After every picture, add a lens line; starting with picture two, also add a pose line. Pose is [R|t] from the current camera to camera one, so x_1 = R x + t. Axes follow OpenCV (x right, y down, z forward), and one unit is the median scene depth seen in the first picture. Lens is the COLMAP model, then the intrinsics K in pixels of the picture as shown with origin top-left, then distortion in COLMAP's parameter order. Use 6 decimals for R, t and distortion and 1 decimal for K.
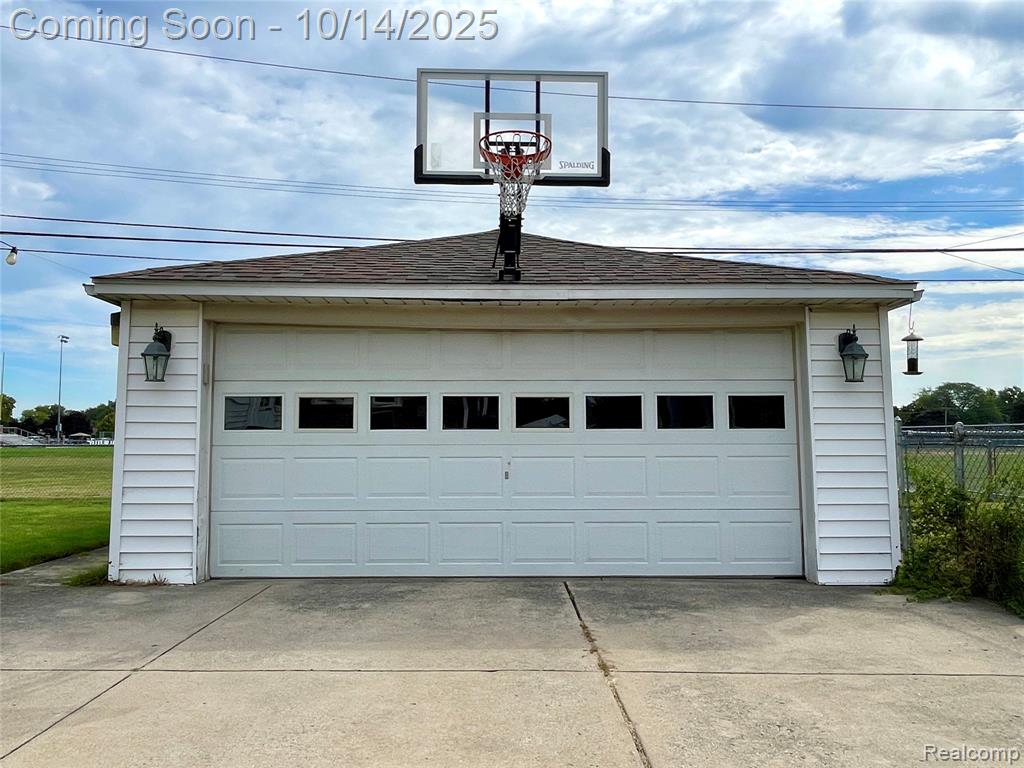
lens RADIAL K [[795.2, 0, 510.0], [0, 795.2, 373.6], [0, 0, 1]] dist [-0.002807, -0.007774]
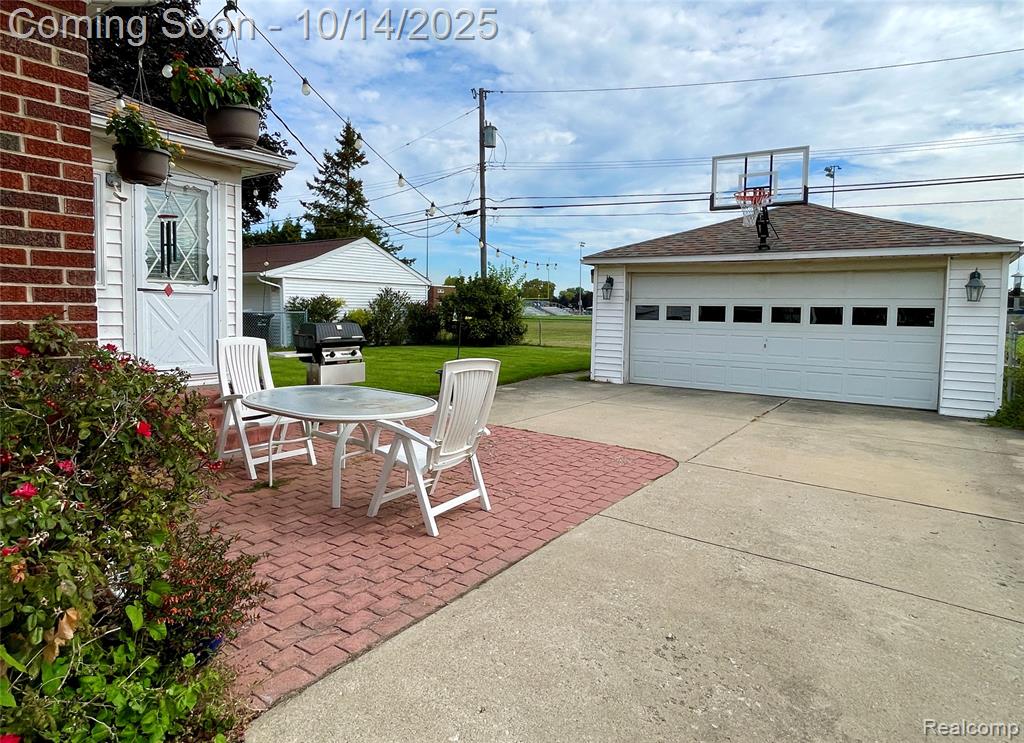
lens RADIAL K [[610.3, 0, 512.0], [0, 610.3, 371.5], [0, 0, 1]] dist [0.001443, 0.000965]
pose [[0.809434, 0.074914, -0.582413, 0.380400], [0.030729, 0.985066, 0.169412, -0.089235], [0.586406, -0.155024, 0.795044, -0.616180]]
